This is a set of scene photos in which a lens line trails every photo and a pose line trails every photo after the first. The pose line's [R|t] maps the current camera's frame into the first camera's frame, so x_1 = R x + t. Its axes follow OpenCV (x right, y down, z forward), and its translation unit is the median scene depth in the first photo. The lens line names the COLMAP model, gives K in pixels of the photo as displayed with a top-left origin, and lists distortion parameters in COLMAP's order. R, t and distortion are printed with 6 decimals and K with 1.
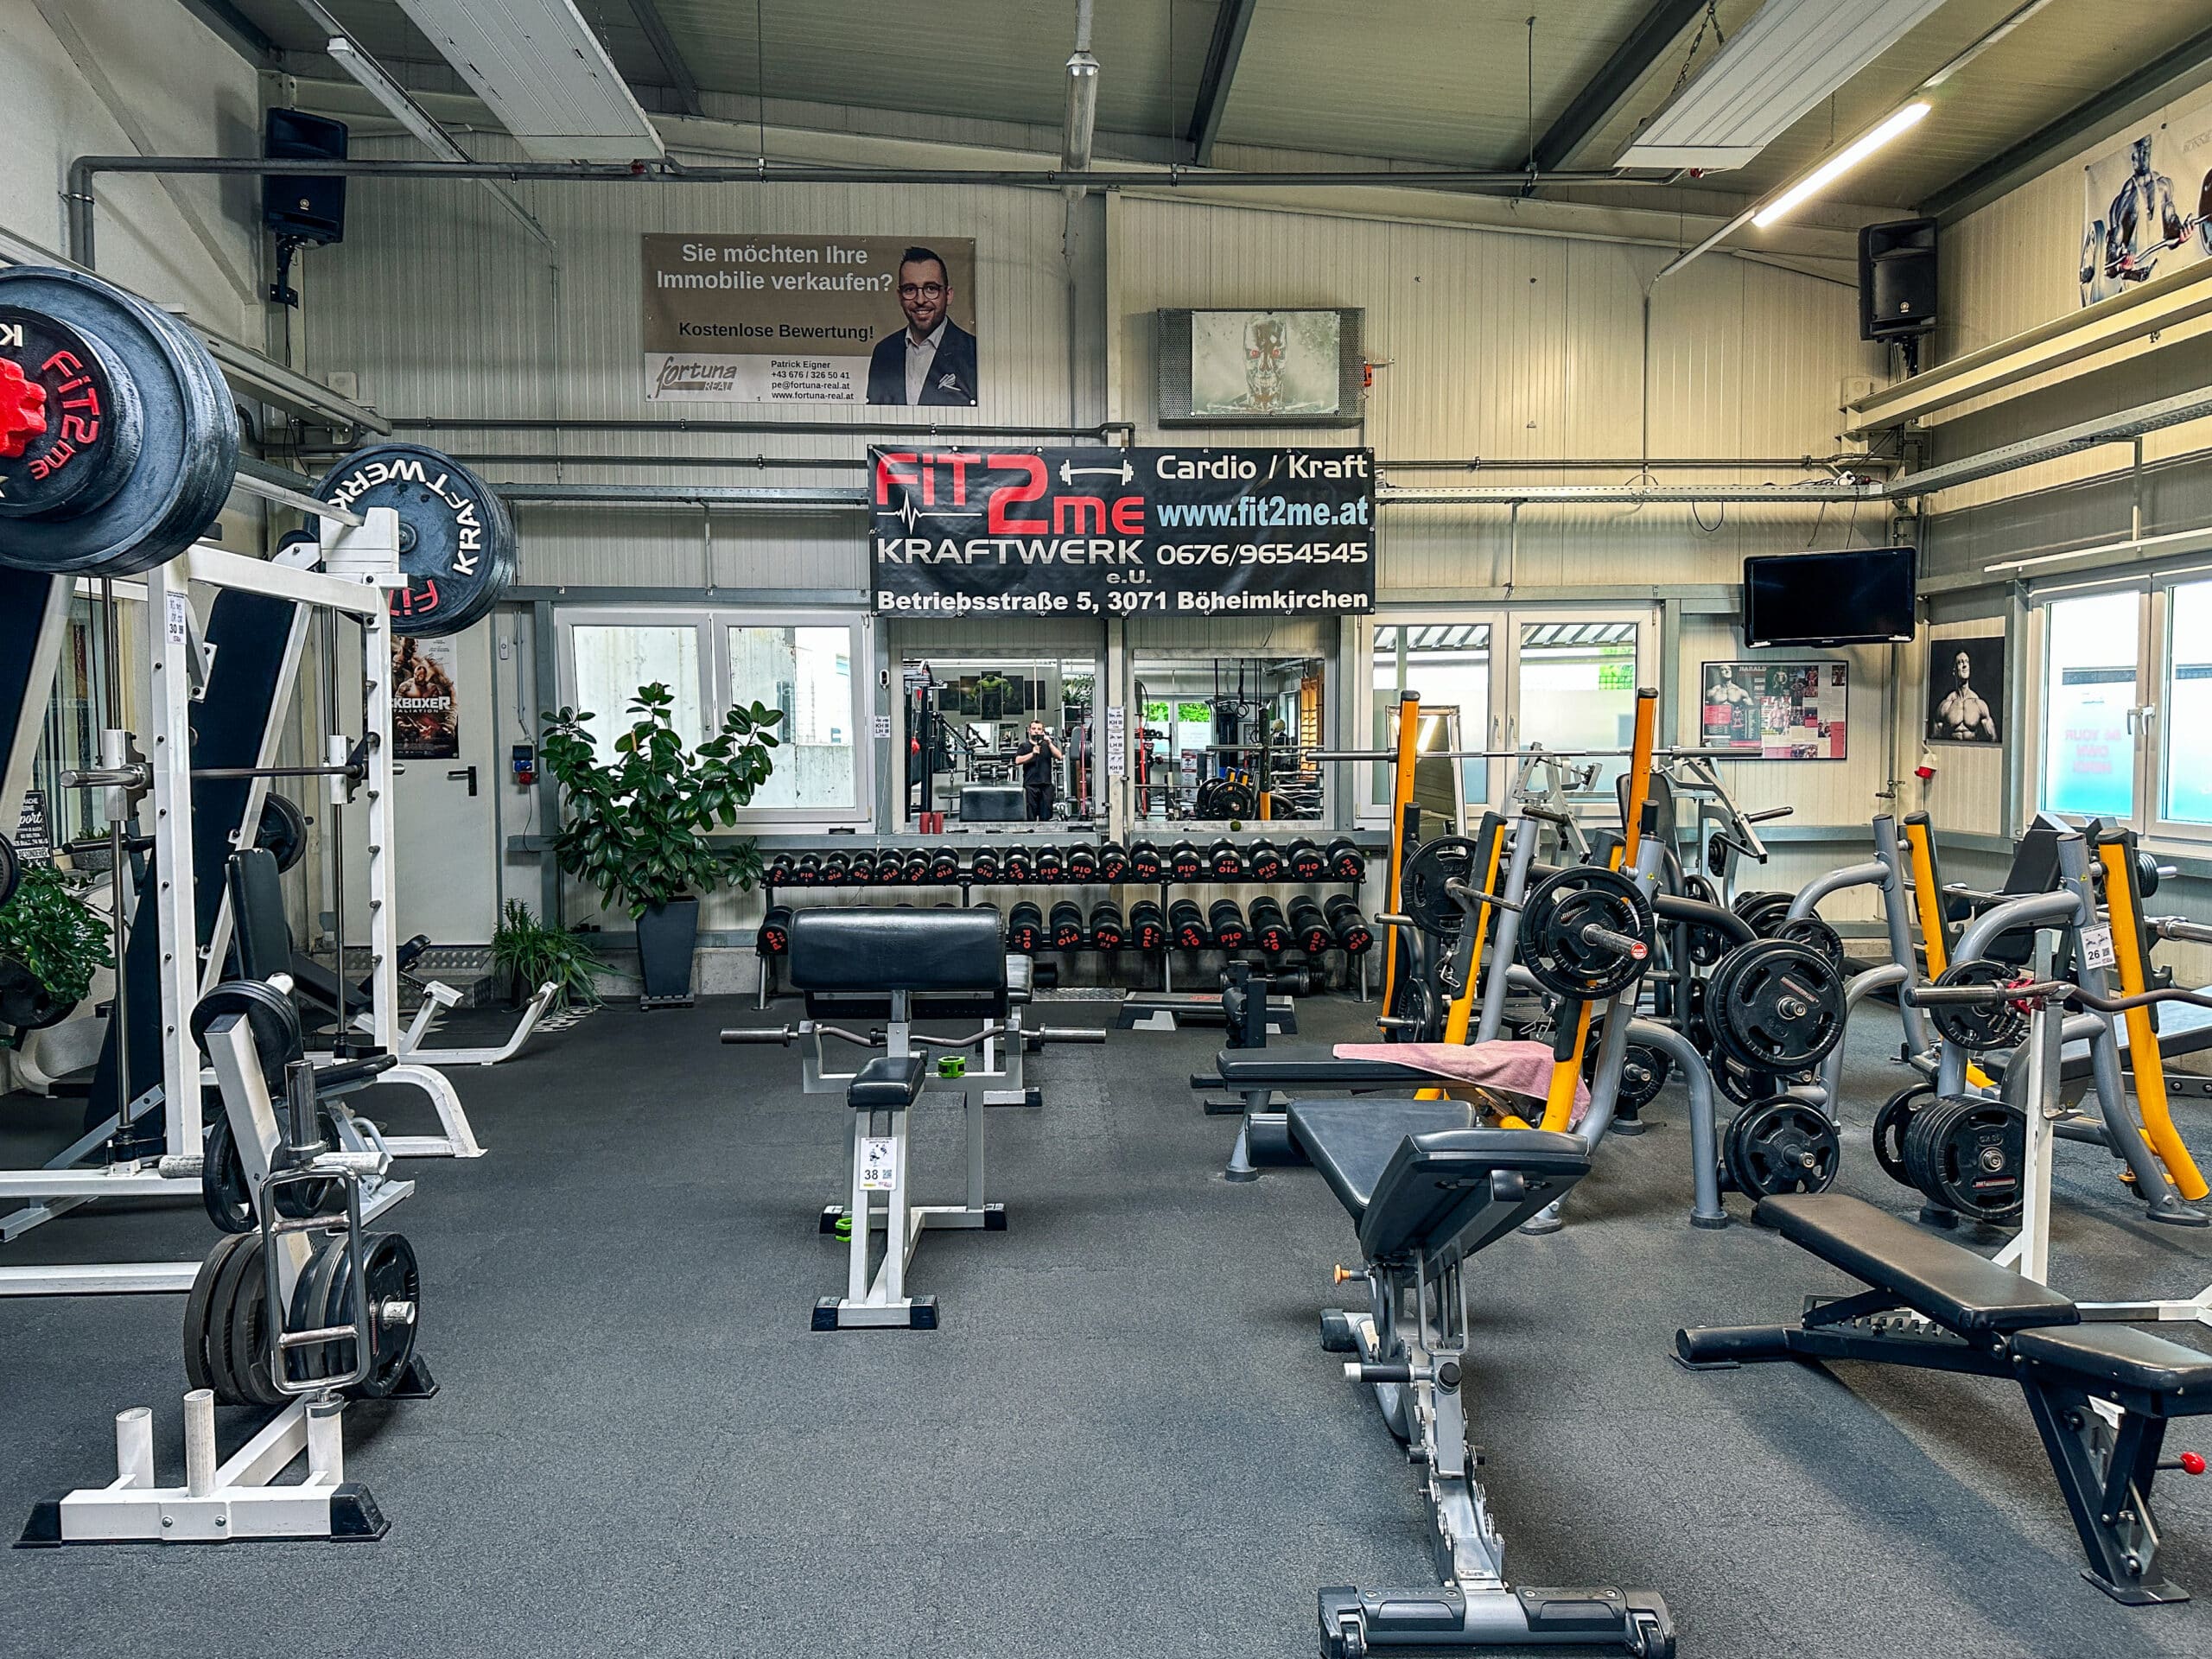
lens RADIAL K [[1580.7, 0, 1108.6], [0, 1580.7, 830.5], [0, 0, 1]] dist [0.006203, -0.008666]
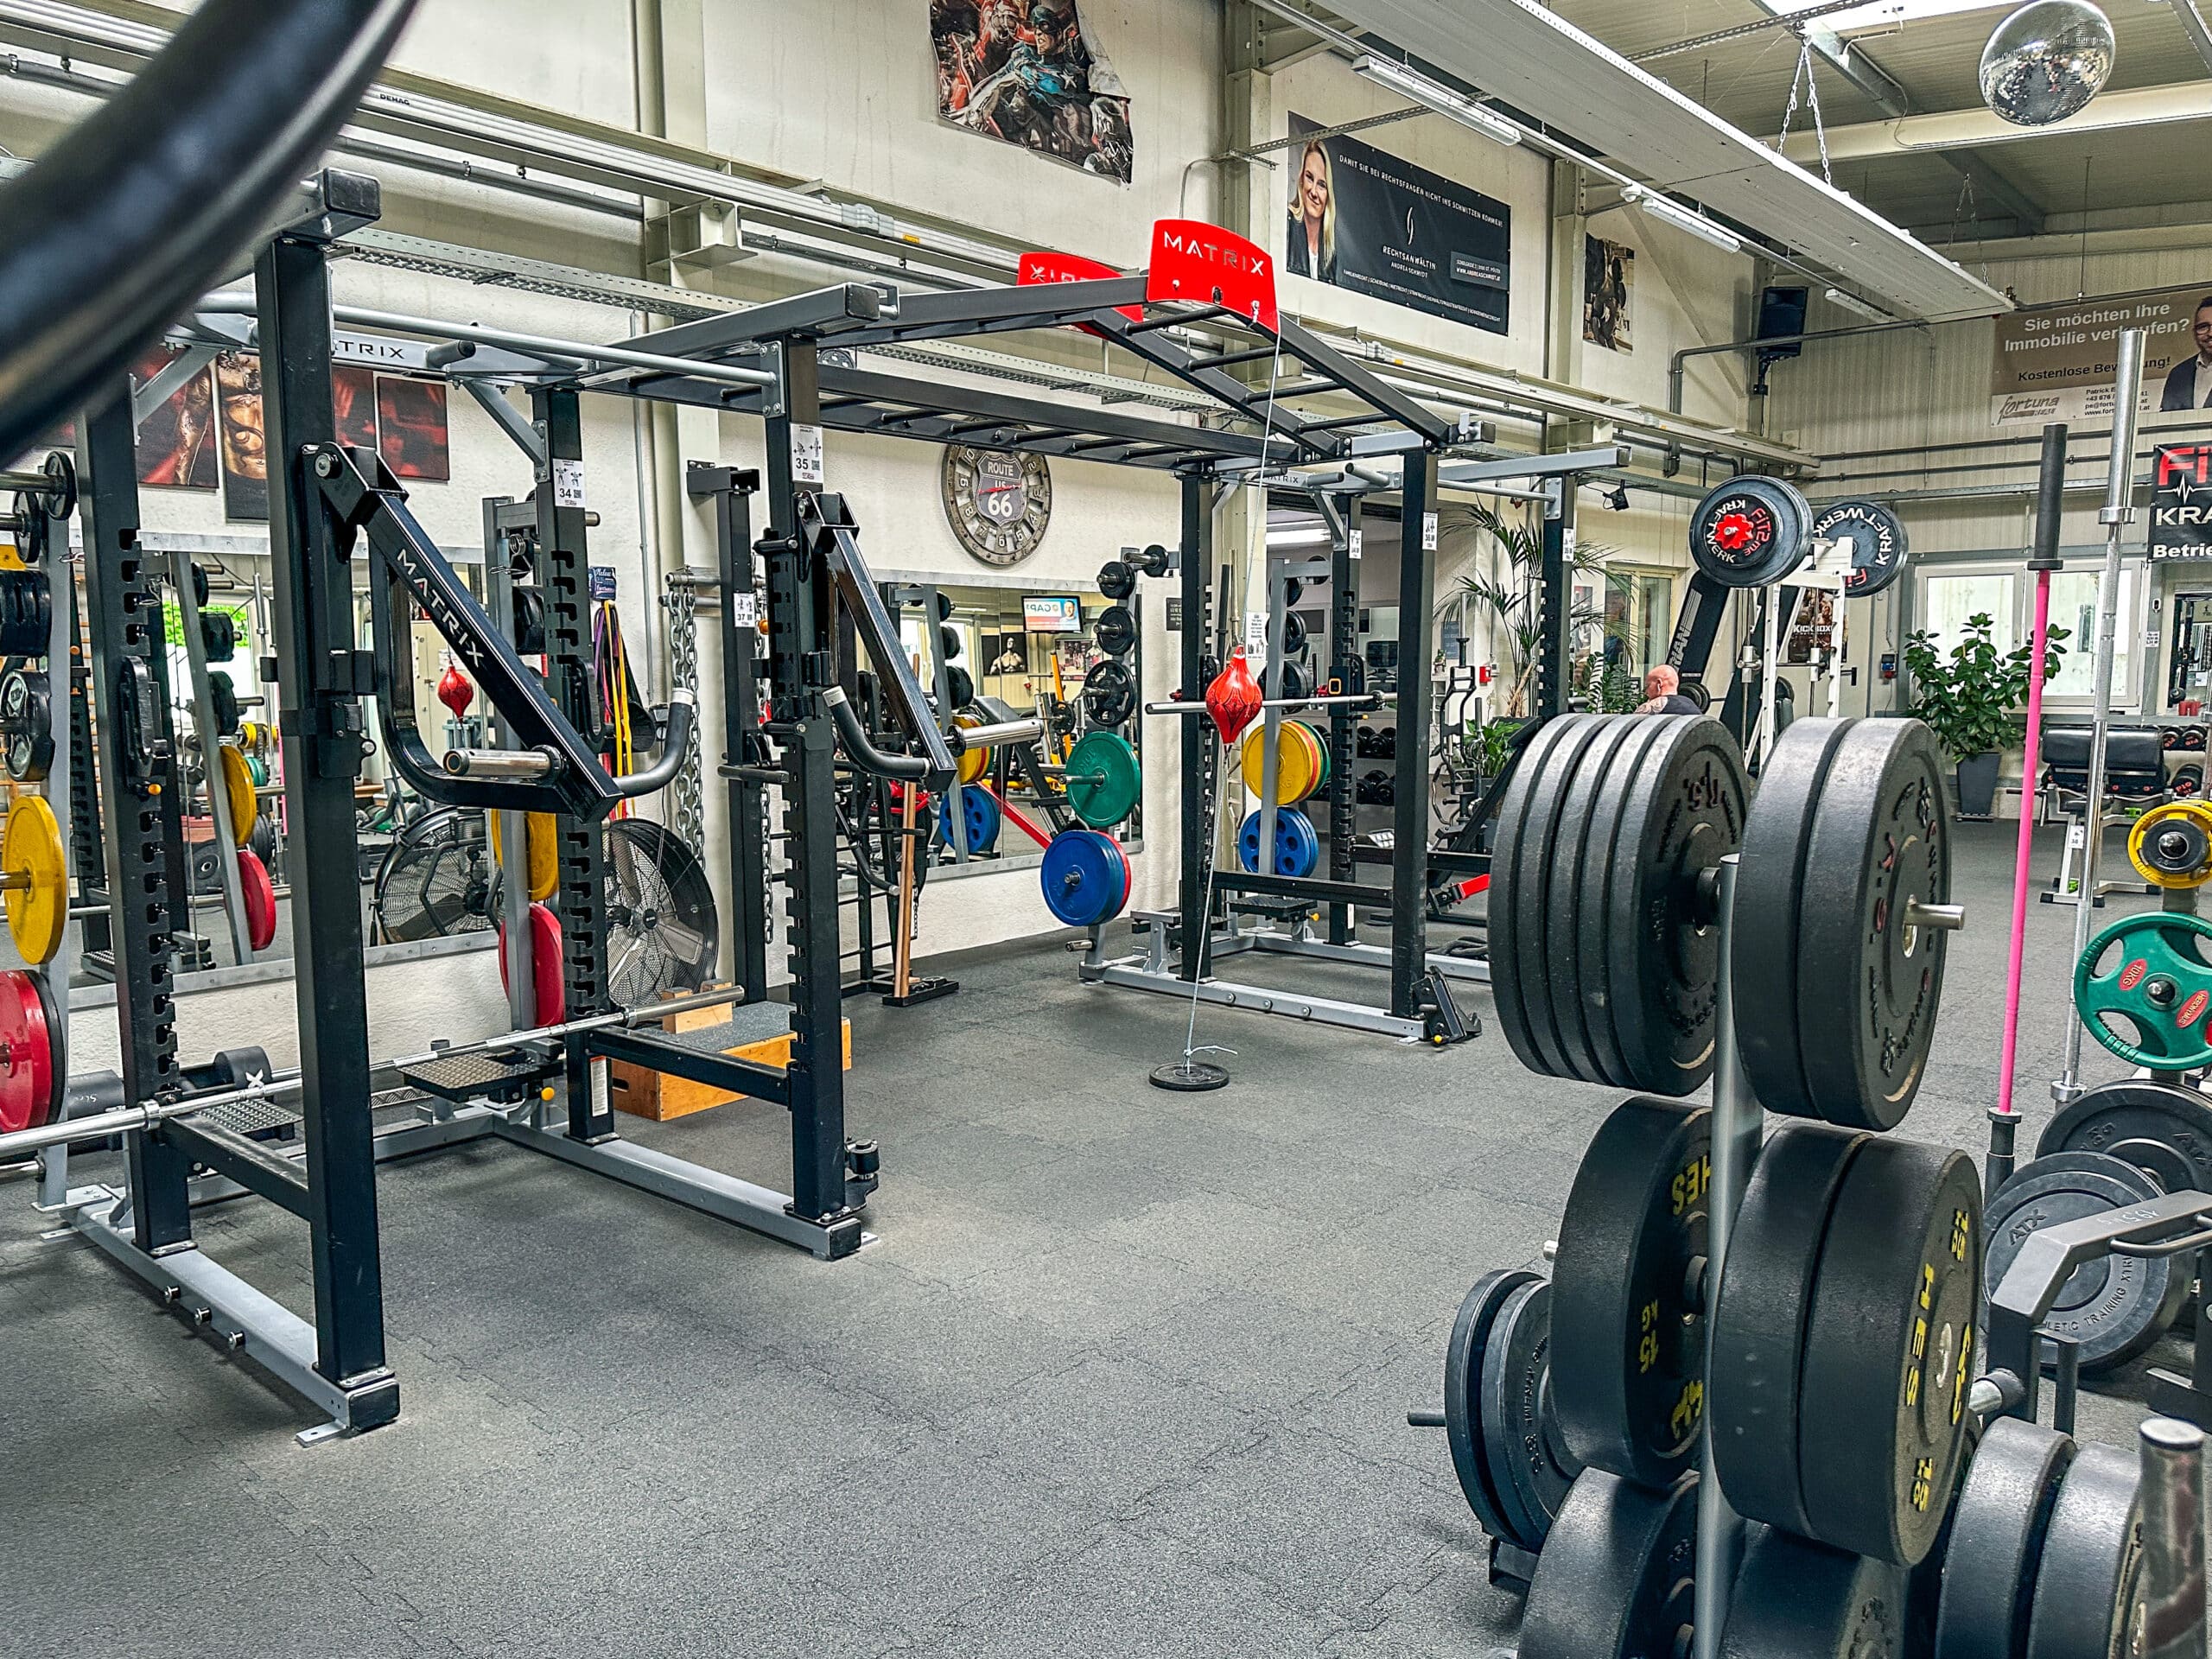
lens RADIAL K [[1580.7, 0, 1101.9], [0, 1580.7, 879.6], [0, 0, 1]] dist [0.006203, -0.008666]
pose [[0.714560, 0.088116, -0.694003, 0.200908], [-0.030080, 0.994988, 0.095360, 0.045640], [0.698927, -0.047265, 0.713629, -0.737575]]
